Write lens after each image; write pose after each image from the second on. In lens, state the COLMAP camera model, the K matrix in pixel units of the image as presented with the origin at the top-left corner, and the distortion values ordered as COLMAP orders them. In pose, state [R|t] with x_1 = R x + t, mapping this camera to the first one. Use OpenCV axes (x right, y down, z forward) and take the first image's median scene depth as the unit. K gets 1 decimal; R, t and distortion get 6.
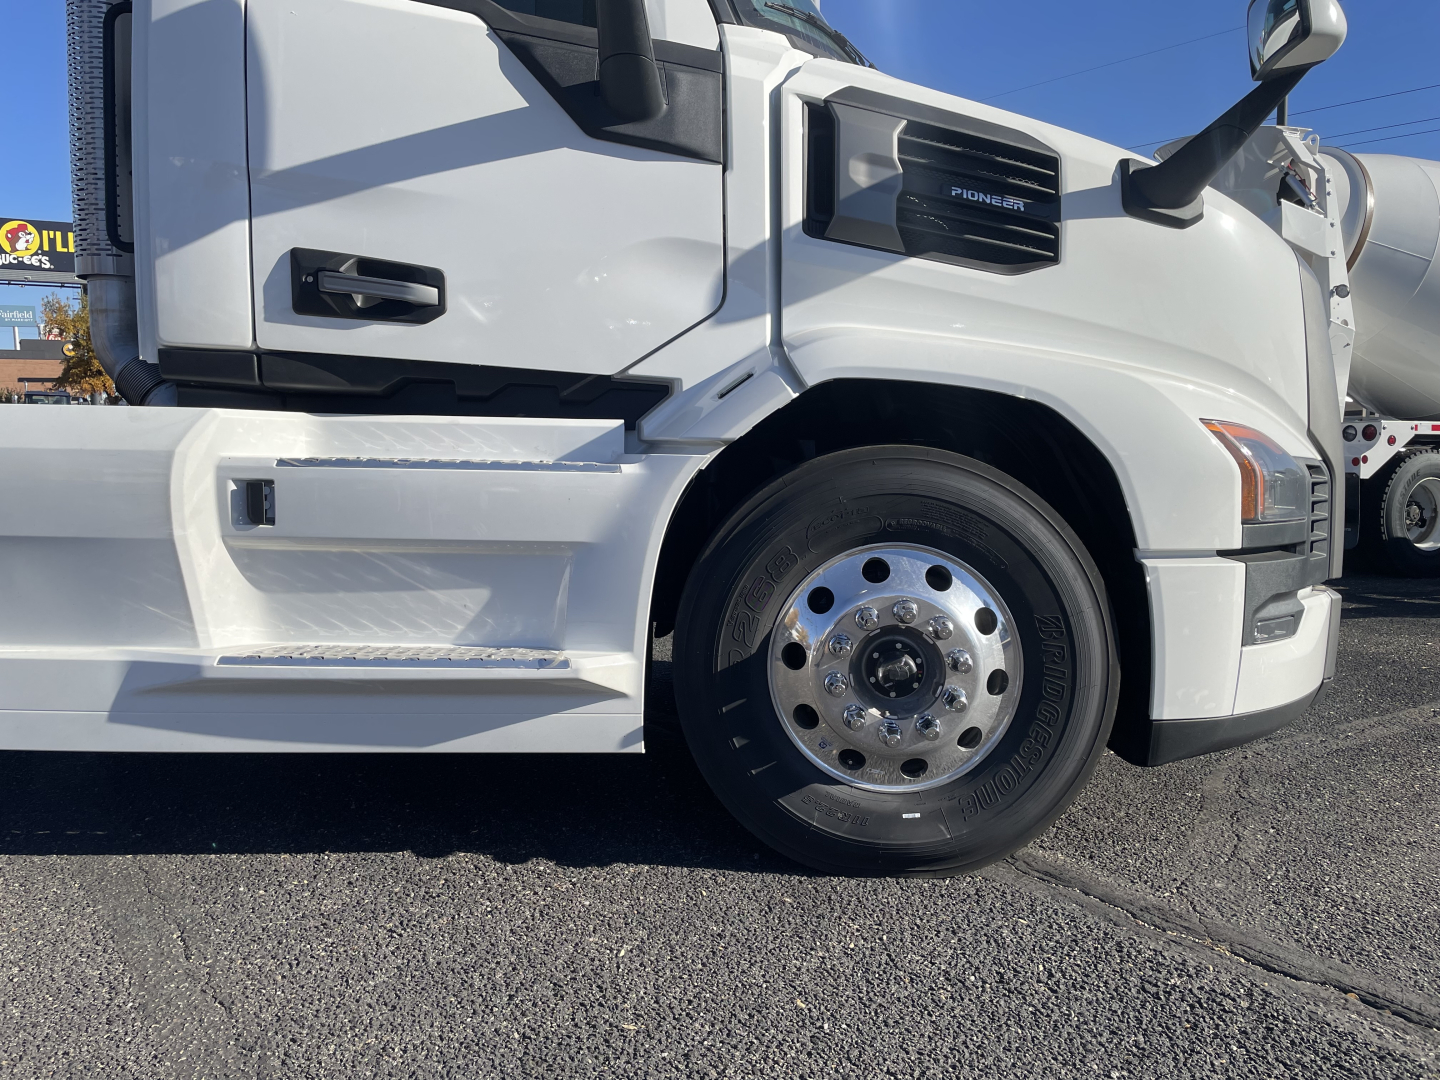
lens RADIAL K [[1082.6, 0, 708.7], [0, 1082.6, 535.6], [0, 0, 1]] dist [0.062490, -0.082362]
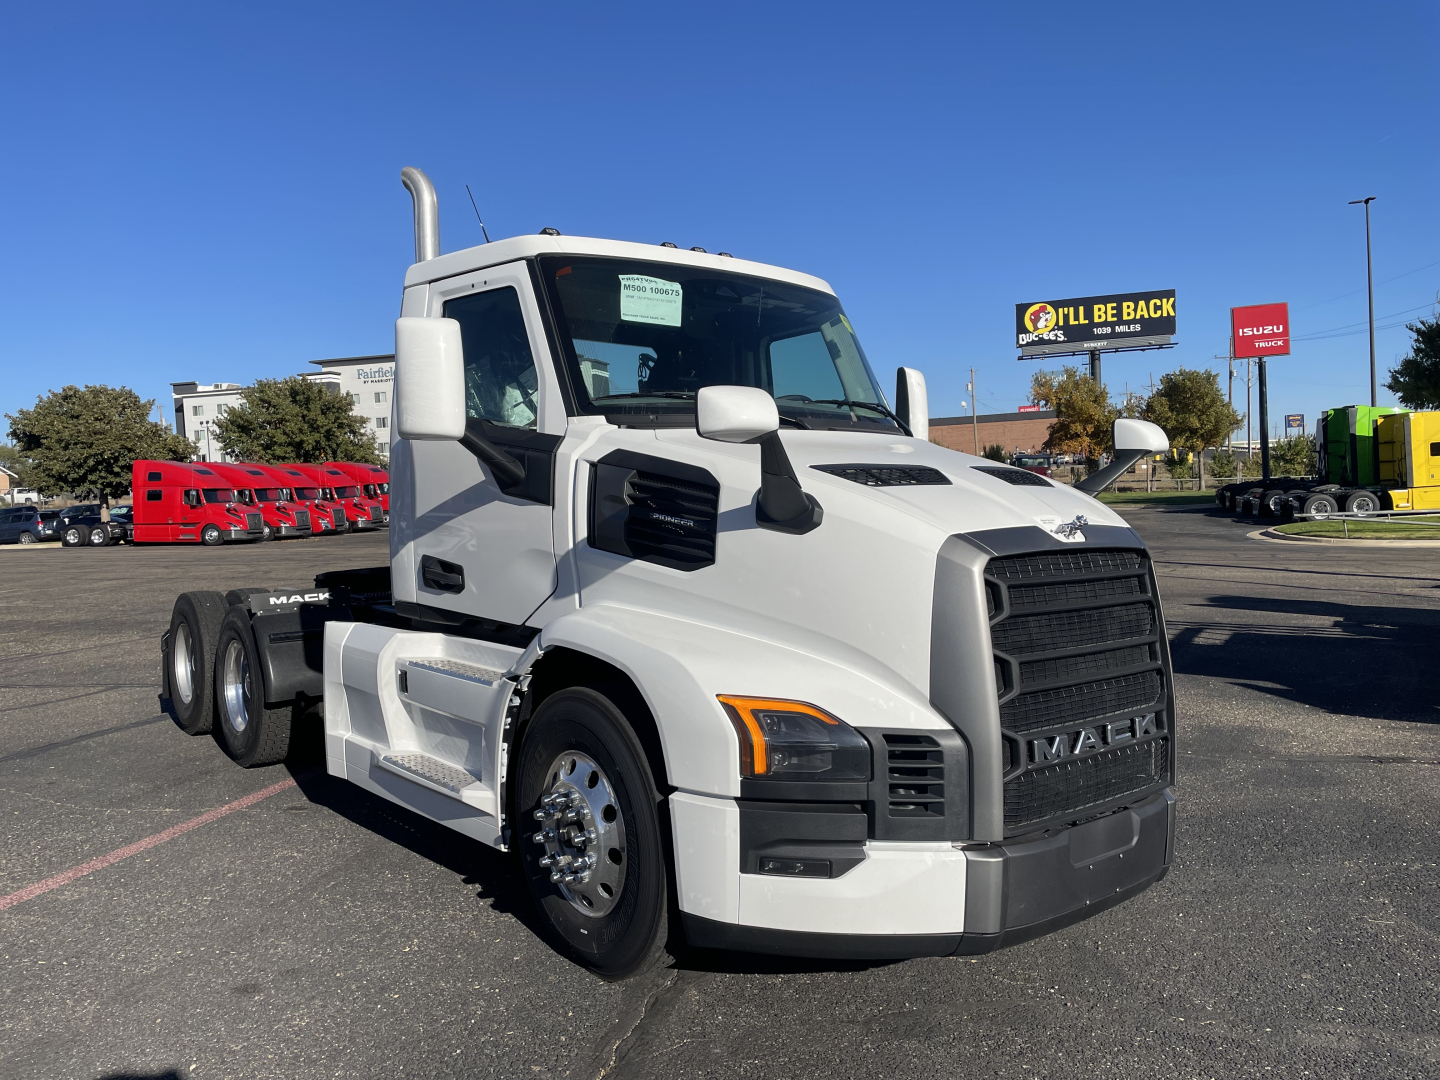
lens RADIAL K [[1082.6, 0, 720.8], [0, 1082.6, 535.1], [0, 0, 1]] dist [0.062490, -0.082362]
pose [[0.646500, 0.007939, -0.762873, 1.374035], [-0.035623, 0.999169, -0.019791, -0.258418], [0.762082, 0.039971, 0.646245, 0.117174]]
